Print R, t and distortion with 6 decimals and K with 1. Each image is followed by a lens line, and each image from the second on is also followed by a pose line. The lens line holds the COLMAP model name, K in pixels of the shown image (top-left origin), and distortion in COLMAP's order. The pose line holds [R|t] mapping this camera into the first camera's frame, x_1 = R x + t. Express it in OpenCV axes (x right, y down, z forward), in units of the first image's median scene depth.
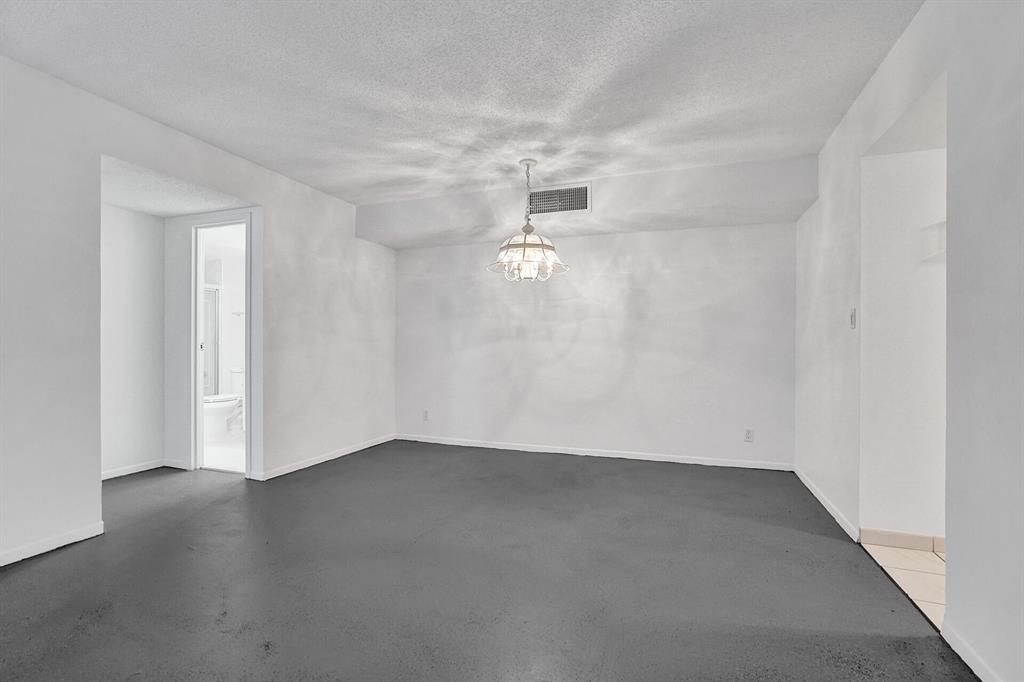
lens RADIAL K [[571.6, 0, 510.1], [0, 571.6, 374.9], [0, 0, 1]] dist [0.000107, 0.000753]
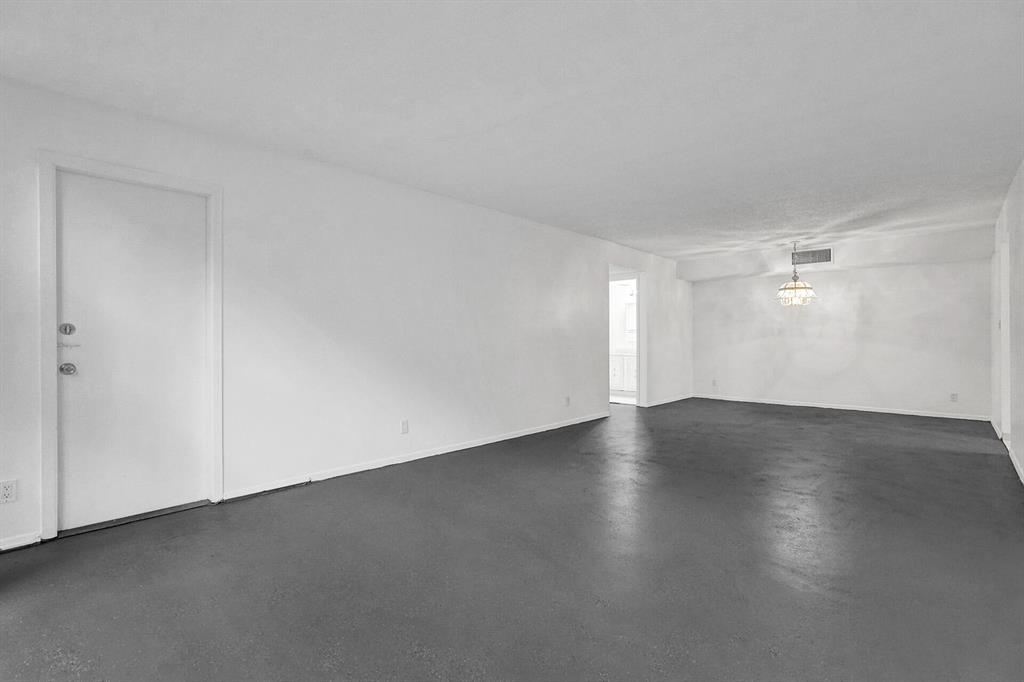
lens RADIAL K [[527.1, 0, 512.0], [0, 527.1, 341.0], [0, 0, 1]] dist [0.001644, 0.000717]
pose [[0.930123, 0.001315, -0.367245, -0.159970], [-0.017182, 0.999054, -0.039940, 0.026412], [0.366845, 0.043459, 0.929266, -0.746216]]
